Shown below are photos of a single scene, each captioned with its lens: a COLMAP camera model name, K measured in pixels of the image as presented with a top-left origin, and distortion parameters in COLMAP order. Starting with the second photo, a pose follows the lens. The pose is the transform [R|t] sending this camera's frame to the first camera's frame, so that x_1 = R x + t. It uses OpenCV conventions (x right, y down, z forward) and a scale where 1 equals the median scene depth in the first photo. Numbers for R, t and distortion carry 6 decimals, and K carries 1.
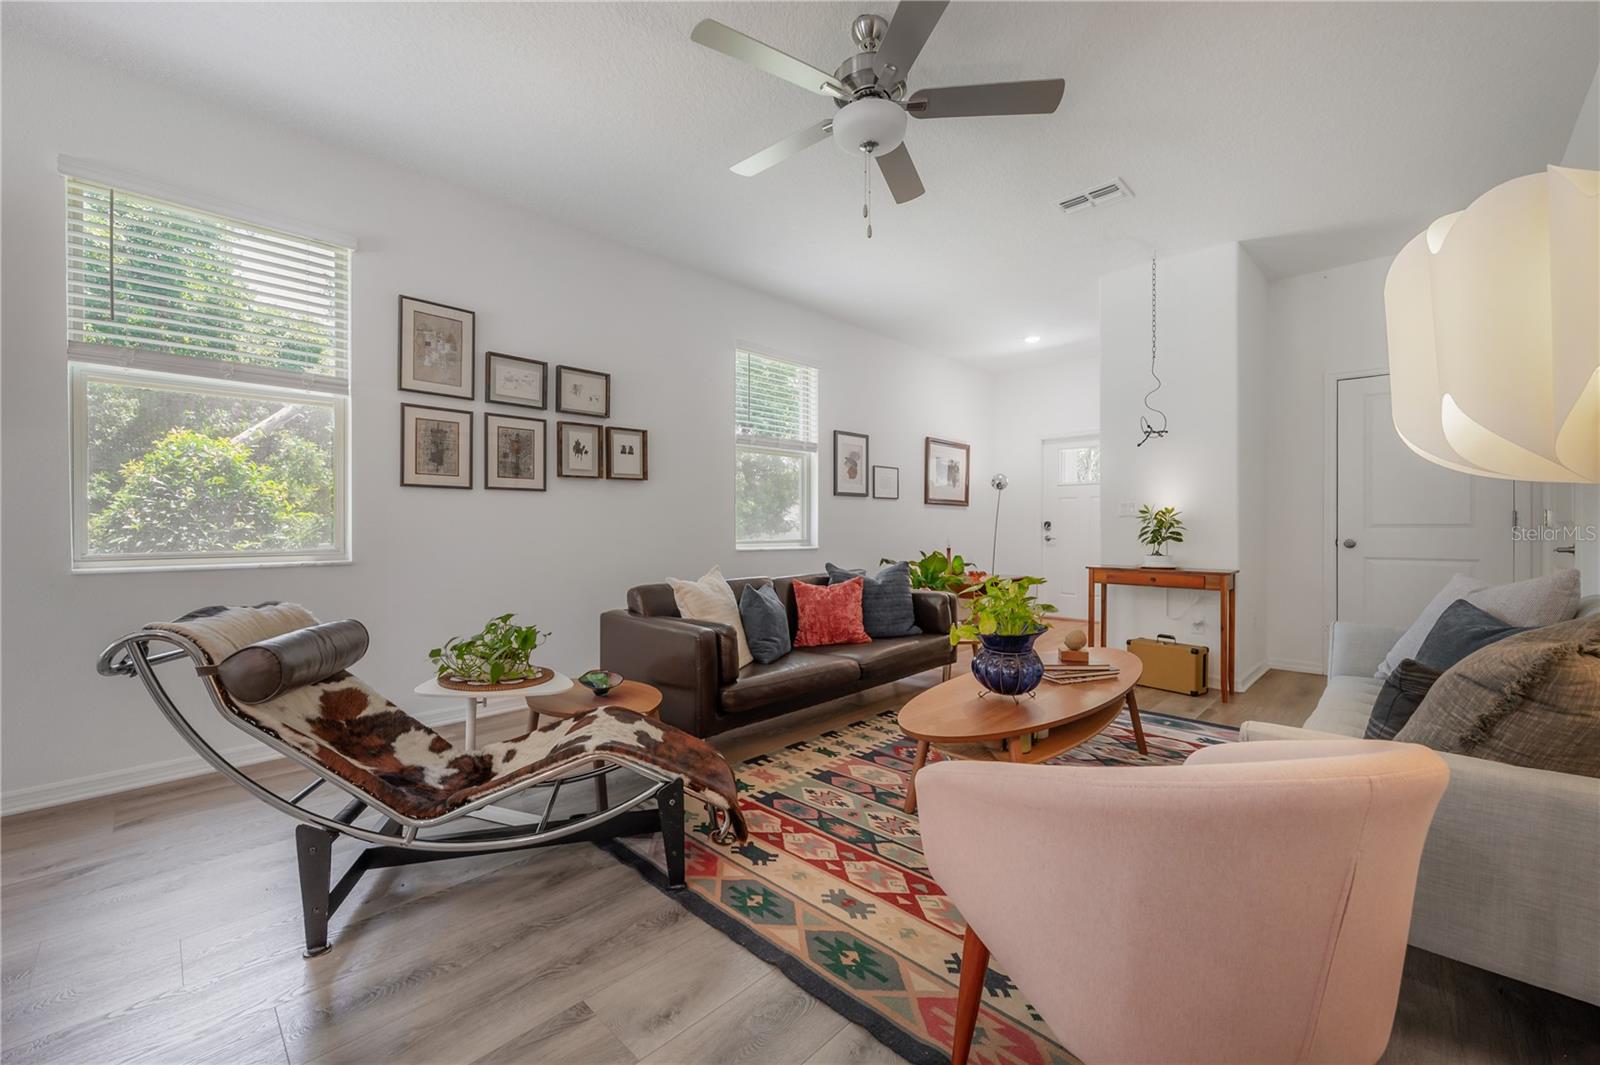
lens RADIAL K [[633.7, 0, 795.3], [0, 633.7, 525.8], [0, 0, 1]] dist [0.000222, 0.000097]
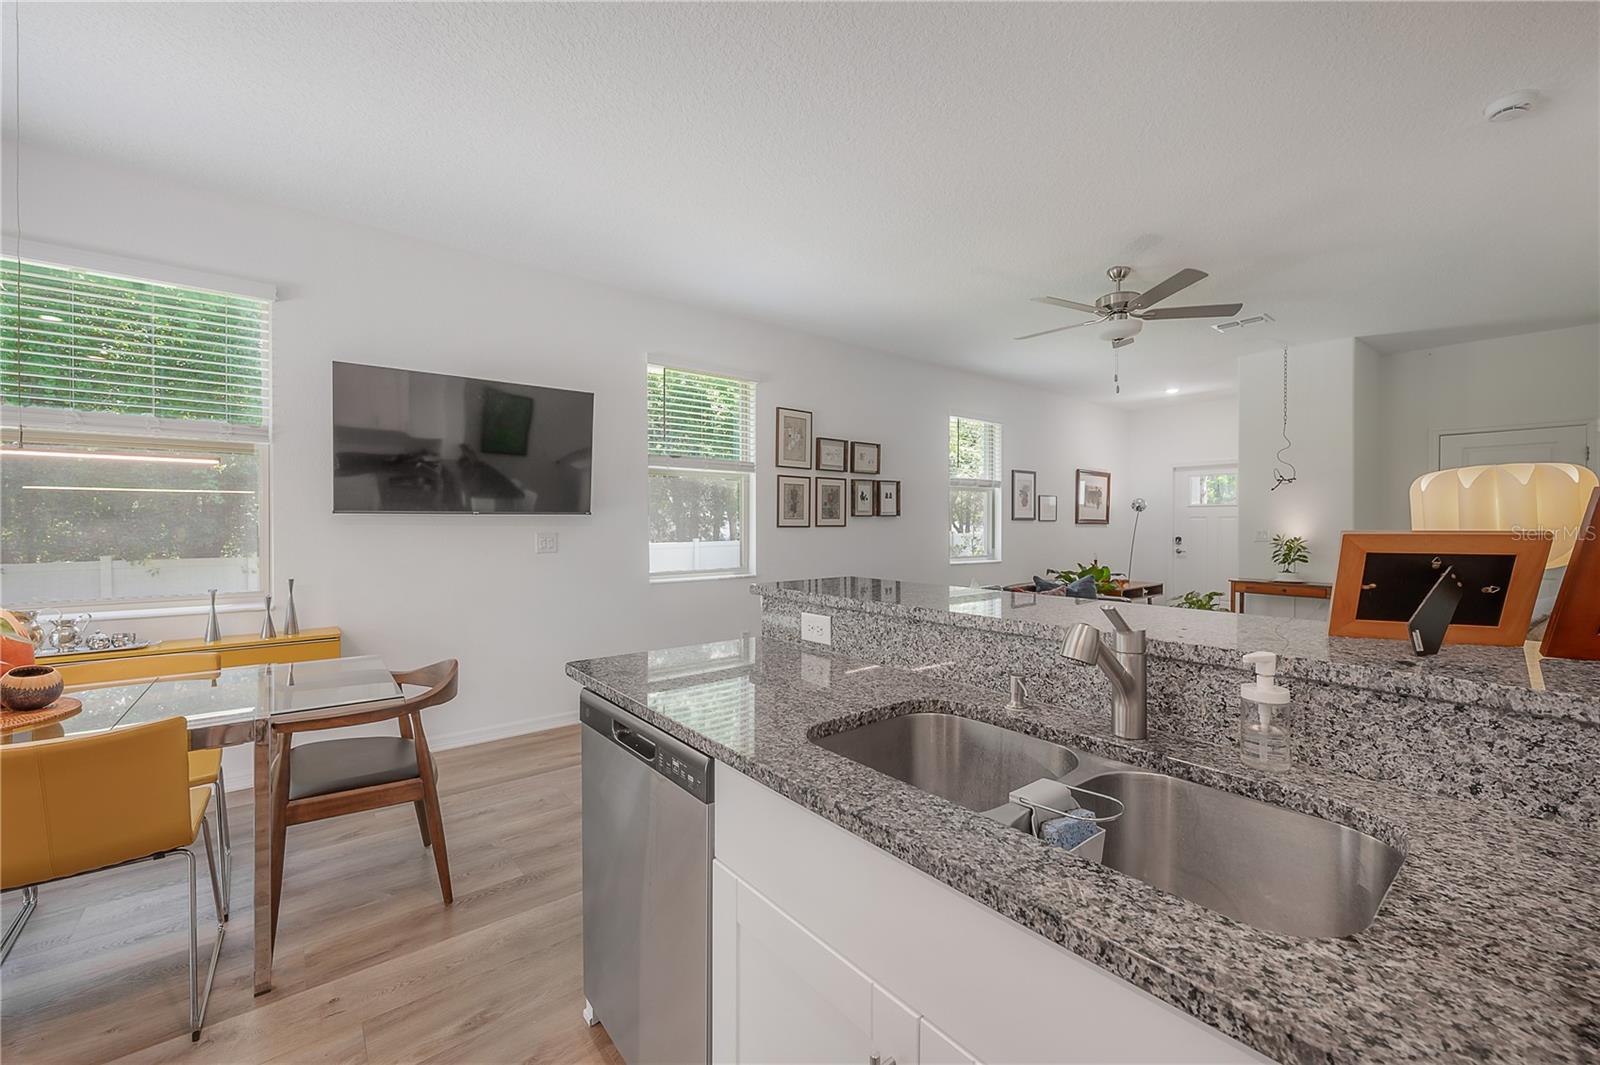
lens RADIAL K [[636.9, 0, 799.9], [0, 636.9, 527.8], [0, 0, 1]] dist [0.000157, 0.000077]
pose [[0.994128, 0.001285, -0.108199, -0.313410], [-0.000515, 0.999974, 0.007139, -0.057935], [0.108205, -0.007041, 0.994104, -0.457494]]
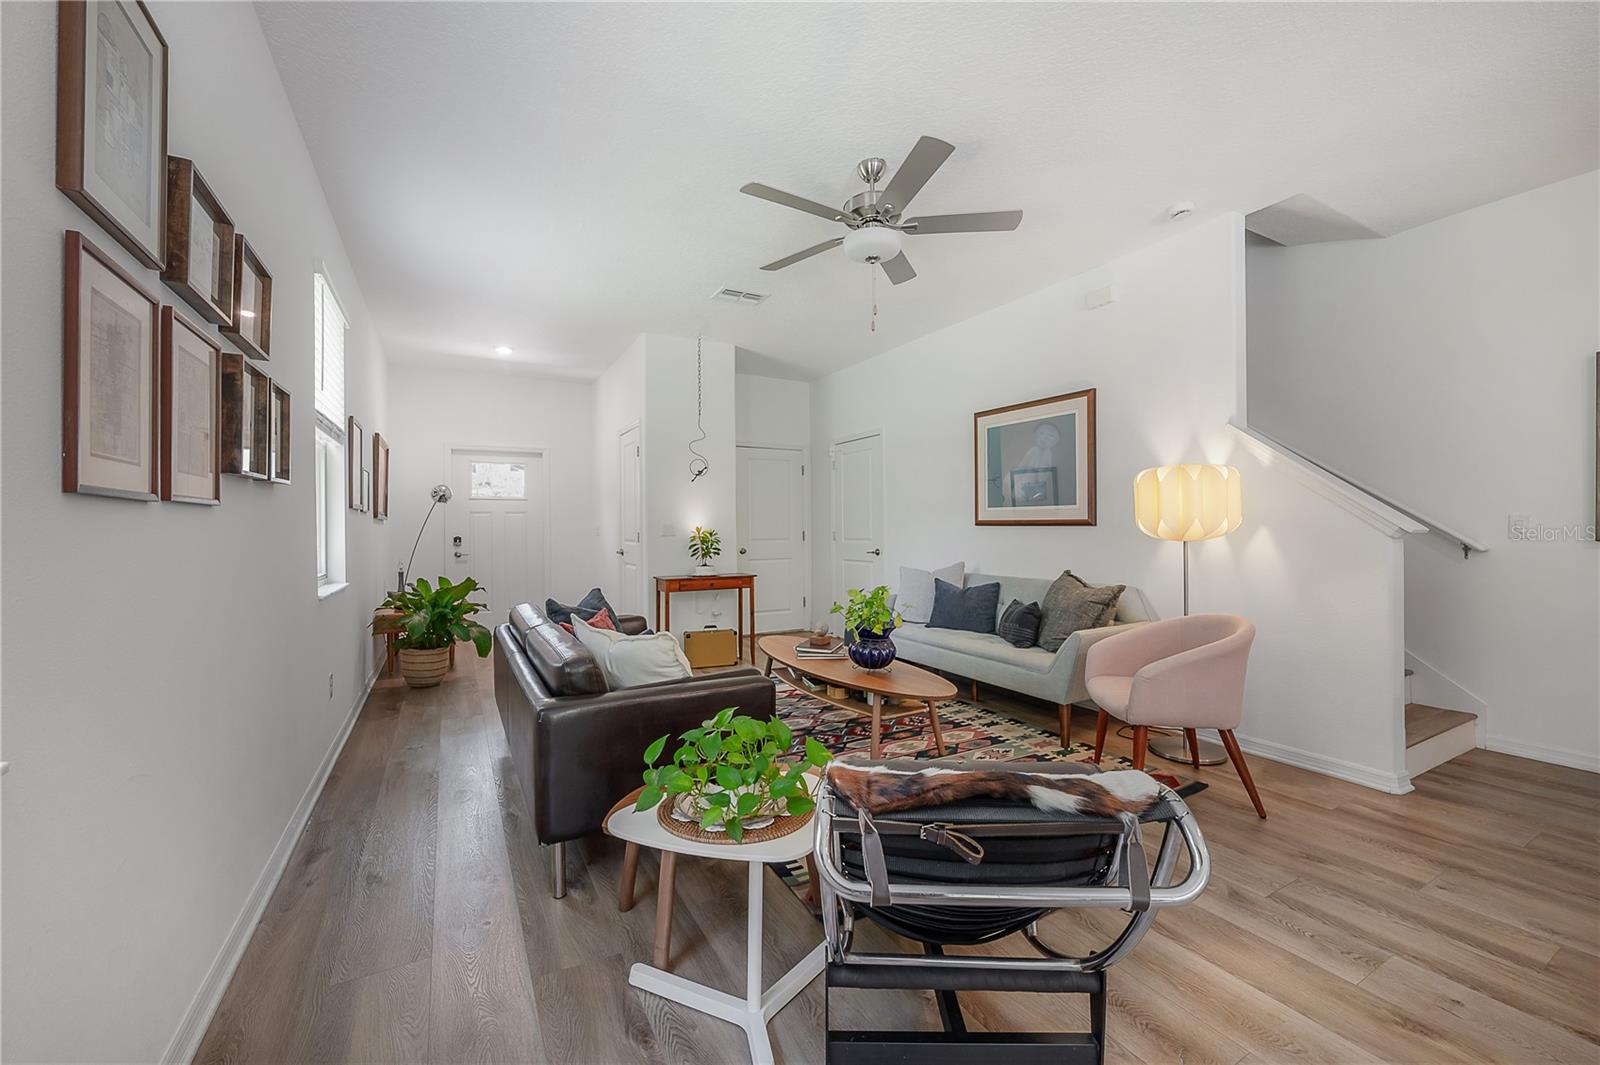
lens RADIAL K [[643.9, 0, 800.0], [0, 643.9, 532.5], [0, 0, 1]] dist [0.001586, 0.000292]
pose [[0.282146, -0.011207, 0.959306, -0.673345], [0.004471, 0.999936, 0.010367, -0.037521], [-0.959361, 0.001364, 0.282178, 0.444651]]
